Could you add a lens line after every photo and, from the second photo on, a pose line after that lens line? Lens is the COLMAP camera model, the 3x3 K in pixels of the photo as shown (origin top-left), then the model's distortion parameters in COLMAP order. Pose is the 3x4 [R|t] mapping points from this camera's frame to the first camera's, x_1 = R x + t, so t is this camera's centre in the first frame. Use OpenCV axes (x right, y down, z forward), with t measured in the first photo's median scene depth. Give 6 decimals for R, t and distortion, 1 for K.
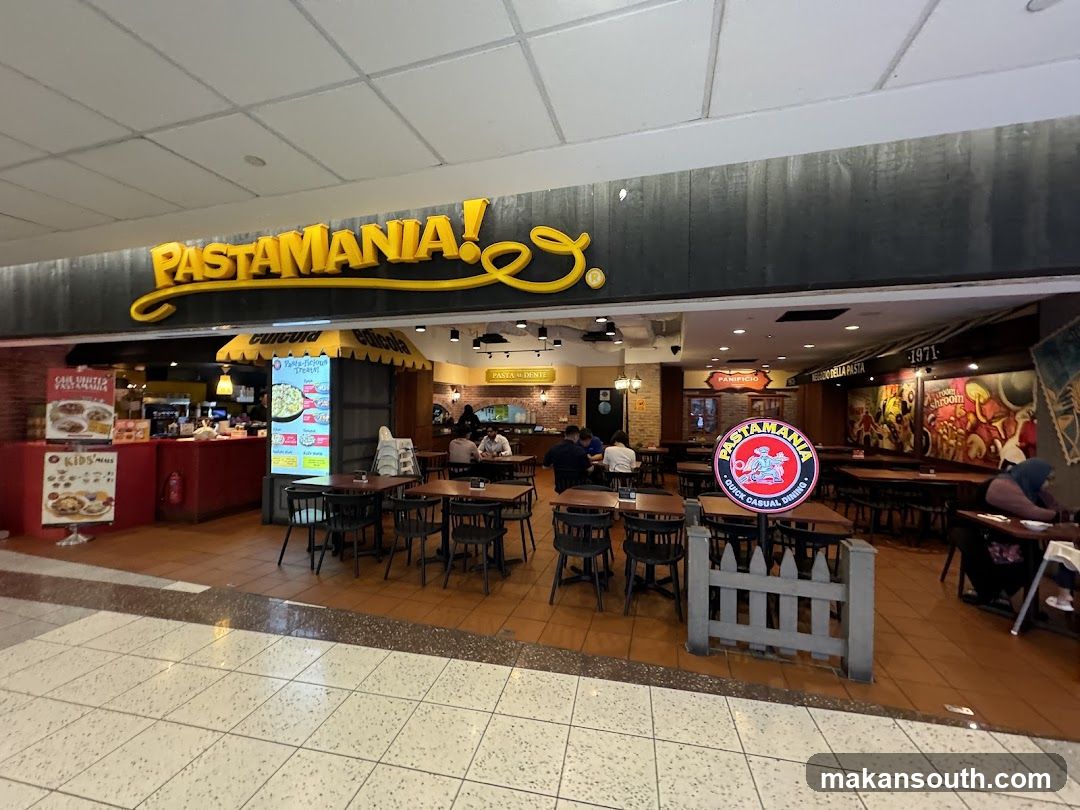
lens RADIAL K [[435.3, 0, 540.0], [0, 435.3, 405.0], [0, 0, 1]] dist [0.003397, 0.000173]
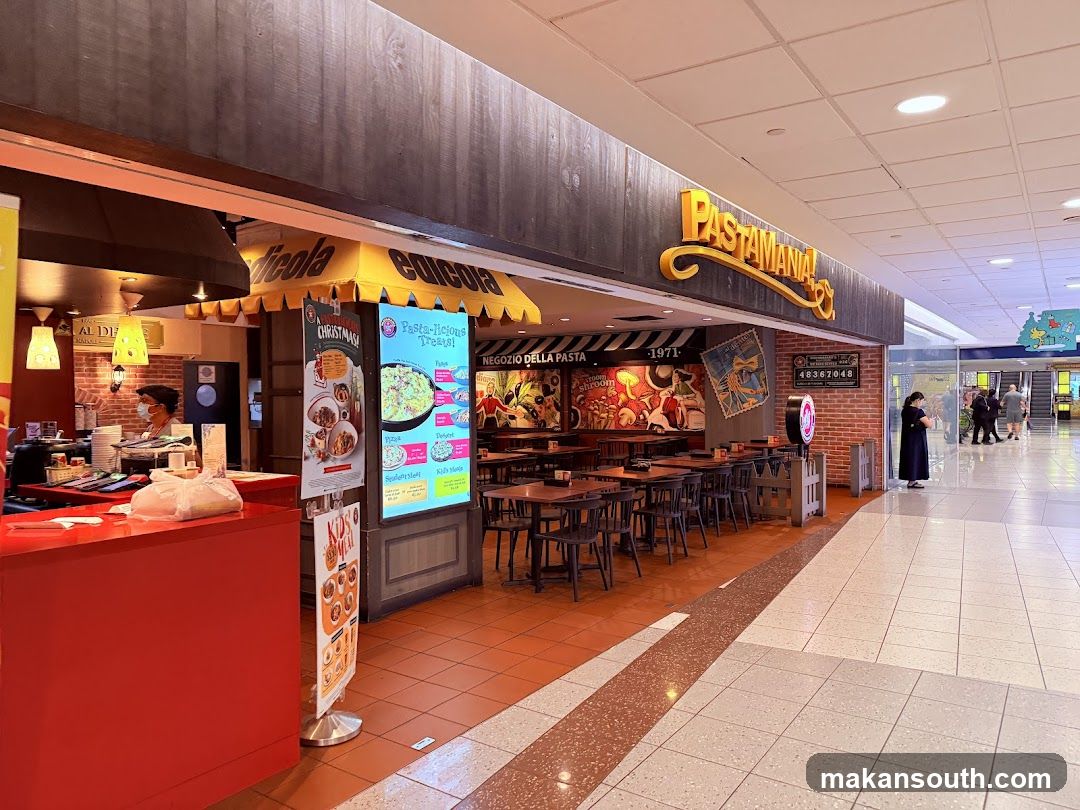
lens RADIAL K [[760.3, 0, 540.6], [0, 760.3, 415.5], [0, 0, 1]] dist [0.089365, -0.000261]
pose [[0.297140, -0.039796, 0.954004, -1.519394], [0.008655, 0.999202, 0.038986, -0.007573], [-0.954795, -0.003328, 0.297247, 0.564408]]
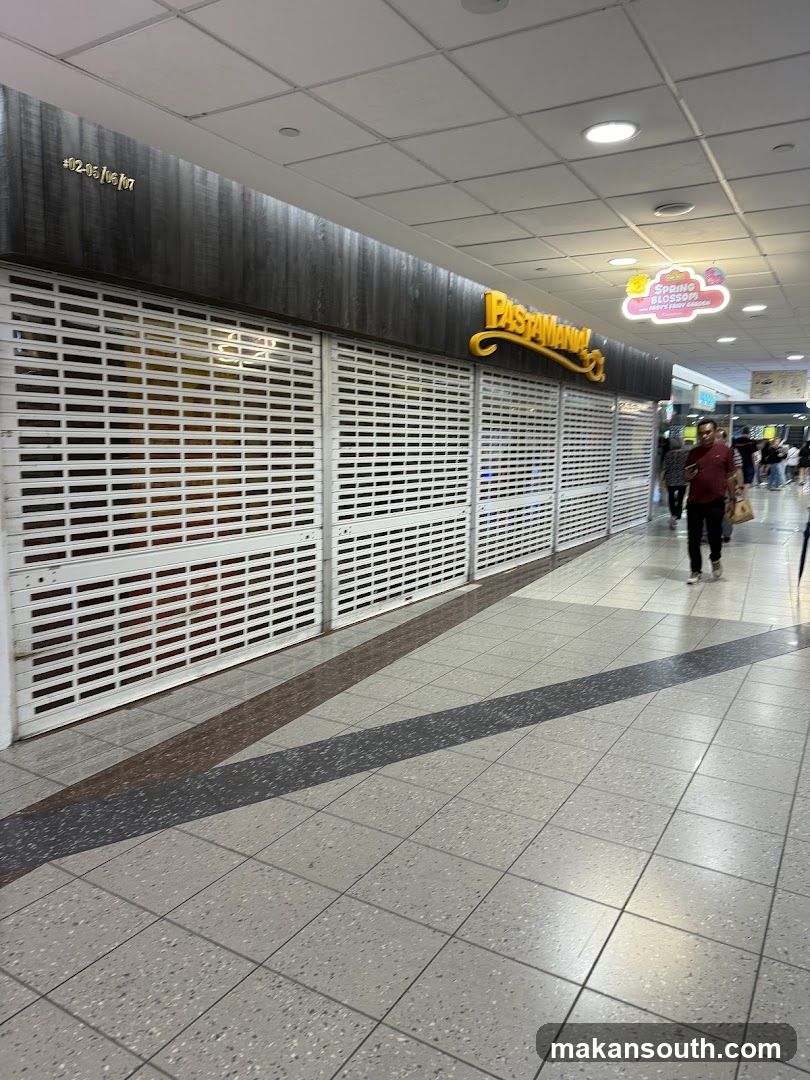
lens RADIAL K [[760.3, 0, 405.0], [0, 760.3, 540.0], [0, 0, 1]] dist [0.089365, -0.000261]
pose [[0.236523, -0.133627, 0.962393, -1.959419], [-0.014498, 0.989902, 0.141009, 0.001418], [-0.971518, -0.047305, 0.232197, 0.484034]]
